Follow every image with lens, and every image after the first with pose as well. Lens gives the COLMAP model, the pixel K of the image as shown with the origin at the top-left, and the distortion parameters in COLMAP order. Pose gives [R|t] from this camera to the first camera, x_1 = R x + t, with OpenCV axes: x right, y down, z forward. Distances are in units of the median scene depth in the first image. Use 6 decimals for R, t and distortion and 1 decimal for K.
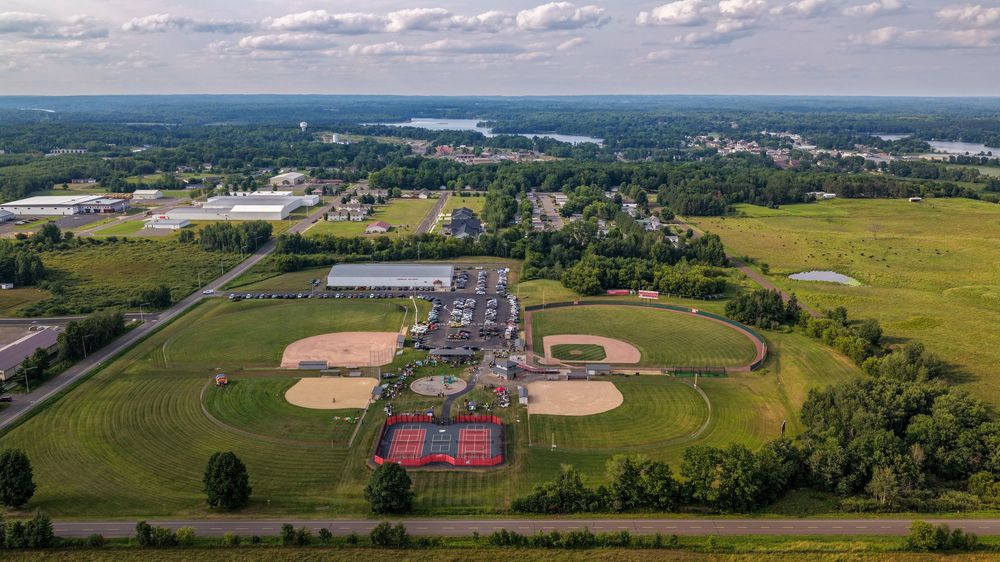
lens RADIAL K [[812.0, 0, 500.0], [0, 812.0, 281.0], [0, 0, 1]] dist [0.002270, 0.010169]
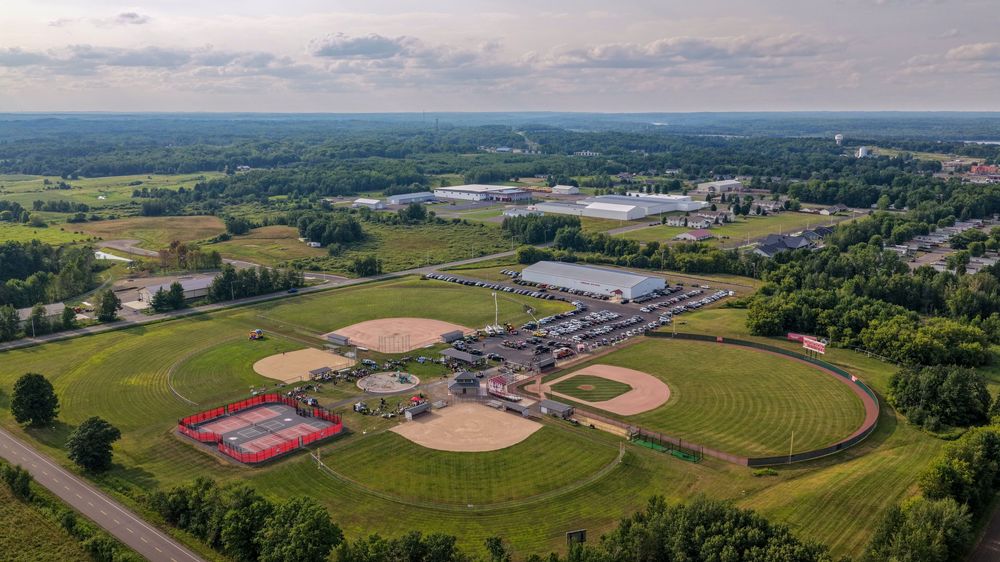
lens RADIAL K [[812.0, 0, 500.0], [0, 812.0, 281.0], [0, 0, 1]] dist [0.002270, 0.010169]
pose [[0.758296, 0.133703, -0.638052, 0.534559], [-0.145795, 0.988733, 0.033917, -0.029894], [0.635398, 0.067305, 0.769246, 0.338935]]
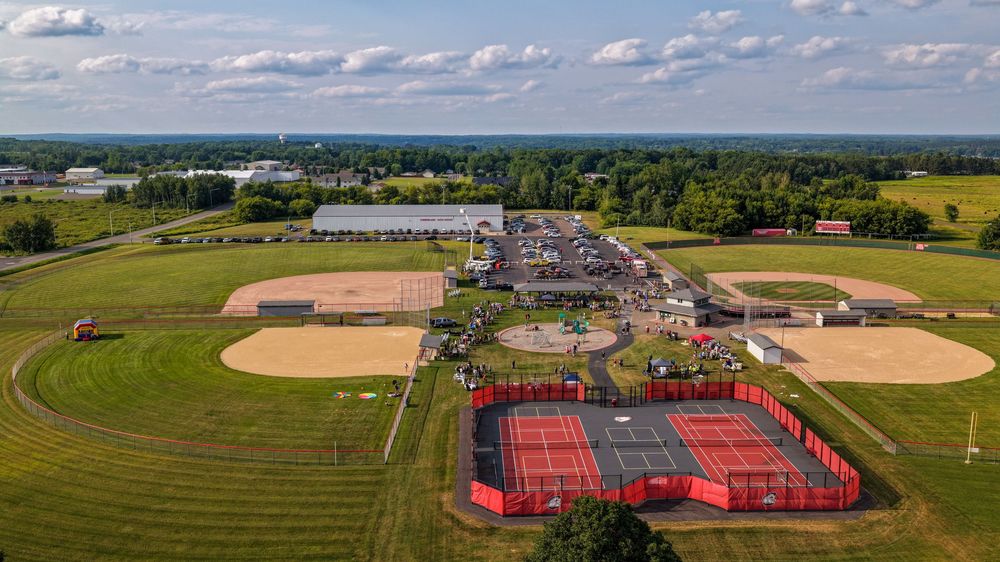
lens RADIAL K [[822.6, 0, 506.0], [0, 822.6, 279.5], [0, 0, 1]] dist [0.004971, 0.008331]
pose [[0.999610, -0.006559, 0.027145, -0.106789], [0.007864, 0.998804, -0.048266, 0.107744], [-0.026796, 0.048461, 0.998466, 0.480193]]
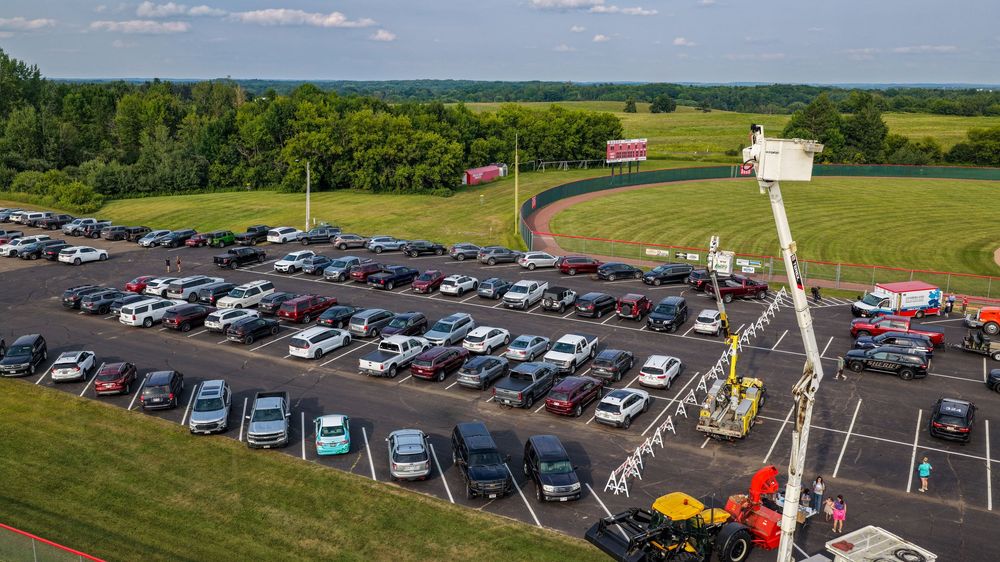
lens RADIAL K [[822.6, 0, 506.0], [0, 822.6, 279.5], [0, 0, 1]] dist [0.004971, 0.008331]
pose [[0.475047, -0.208584, 0.854882, -0.186753], [0.194329, 0.972382, 0.129267, 0.018900], [-0.858235, 0.104720, 0.502461, 1.108355]]
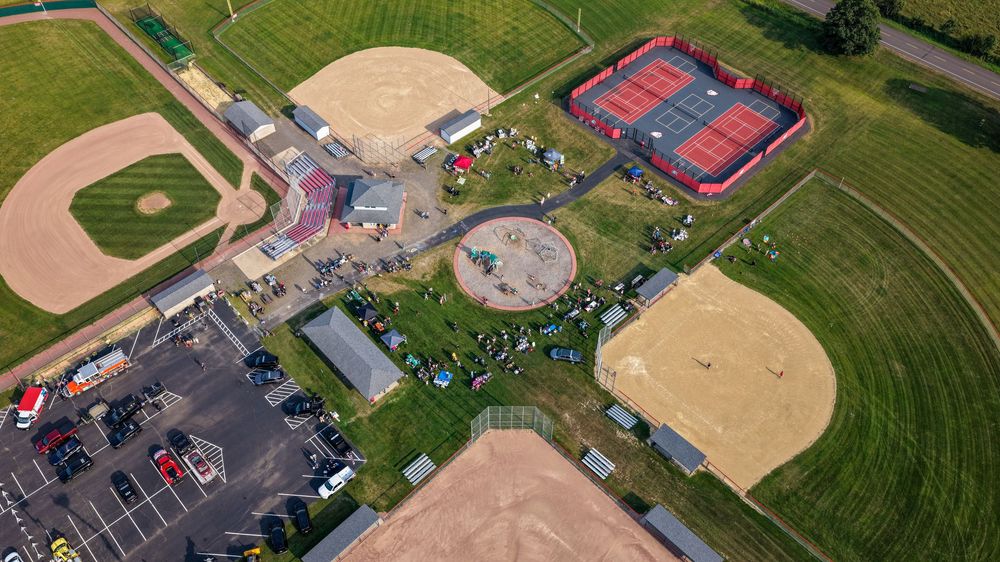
lens RADIAL K [[829.3, 0, 485.7], [0, 829.3, 282.6], [0, 0, 1]] dist [-0.001674, 0.009201]
pose [[-0.679511, -0.564664, 0.468423, -0.266643], [0.167807, 0.501925, 0.848476, -0.244671], [-0.714217, 0.655154, -0.246309, 1.036137]]
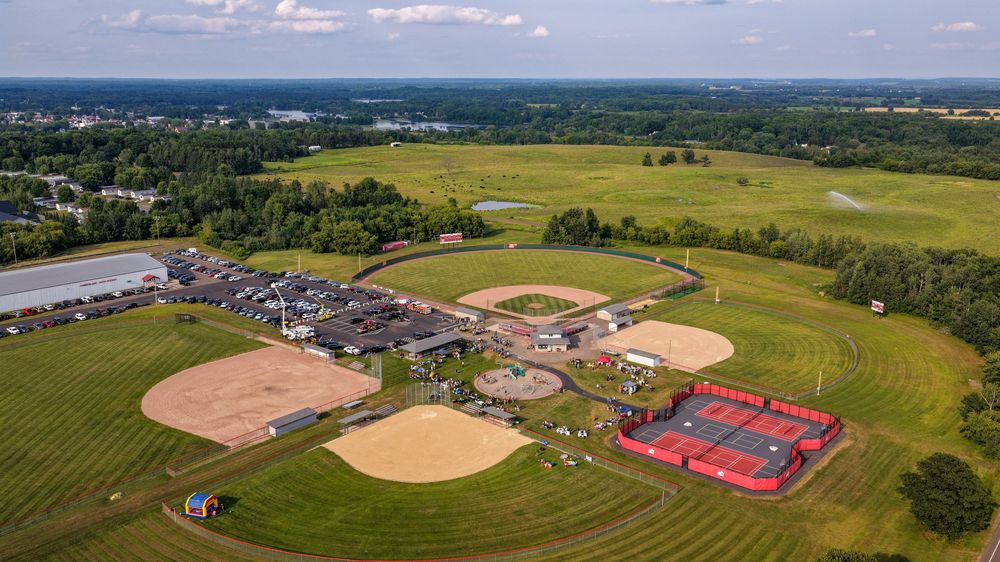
lens RADIAL K [[812.0, 0, 500.0], [0, 812.0, 281.0], [0, 0, 1]] dist [0.002270, 0.010169]
pose [[0.660148, -0.186564, 0.727598, -0.494973], [0.170467, 0.980600, 0.096772, -0.015266], [-0.731537, 0.060148, 0.679144, 0.515594]]
